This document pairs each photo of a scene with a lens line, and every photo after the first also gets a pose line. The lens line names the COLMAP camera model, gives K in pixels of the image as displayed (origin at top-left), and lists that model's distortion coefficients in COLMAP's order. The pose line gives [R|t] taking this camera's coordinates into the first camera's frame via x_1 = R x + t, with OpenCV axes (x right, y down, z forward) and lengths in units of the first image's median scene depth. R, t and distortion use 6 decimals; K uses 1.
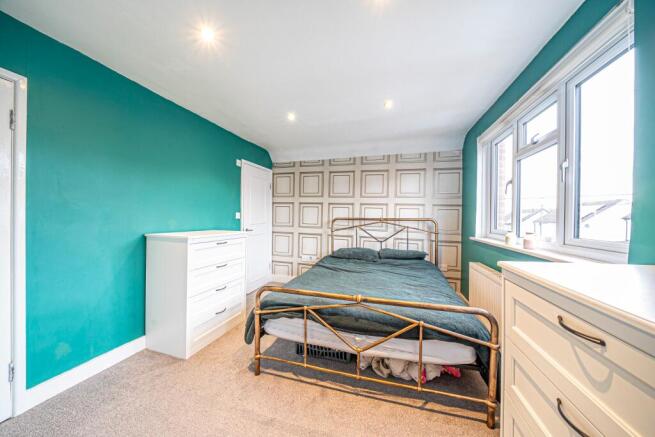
lens RADIAL K [[227.2, 0, 327.5], [0, 227.2, 218.5], [0, 0, 1]] dist [-0.013459, 0.000139]
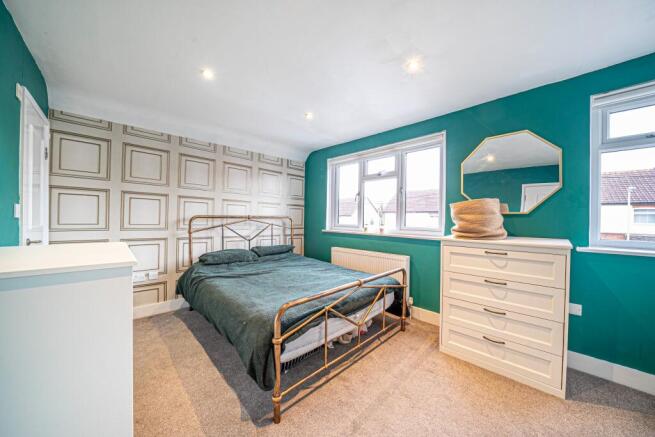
lens RADIAL K [[227.2, 0, 327.5], [0, 227.2, 218.5], [0, 0, 1]] dist [-0.013459, 0.000139]
pose [[0.486909, -0.012794, 0.873359, -0.452072], [-0.002141, 0.999872, 0.015841, -0.006482], [-0.873450, -0.009583, 0.486819, 0.246126]]
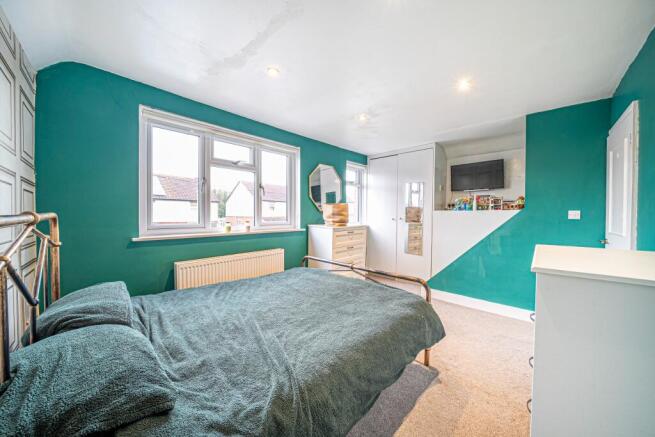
lens RADIAL K [[227.2, 0, 327.5], [0, 227.2, 218.5], [0, 0, 1]] dist [-0.013459, 0.000139]
pose [[-0.878506, -0.032995, 0.476590, -0.197243], [-0.019465, 0.999256, 0.033299, -0.011206], [-0.477334, 0.019977, -0.878495, 1.079579]]
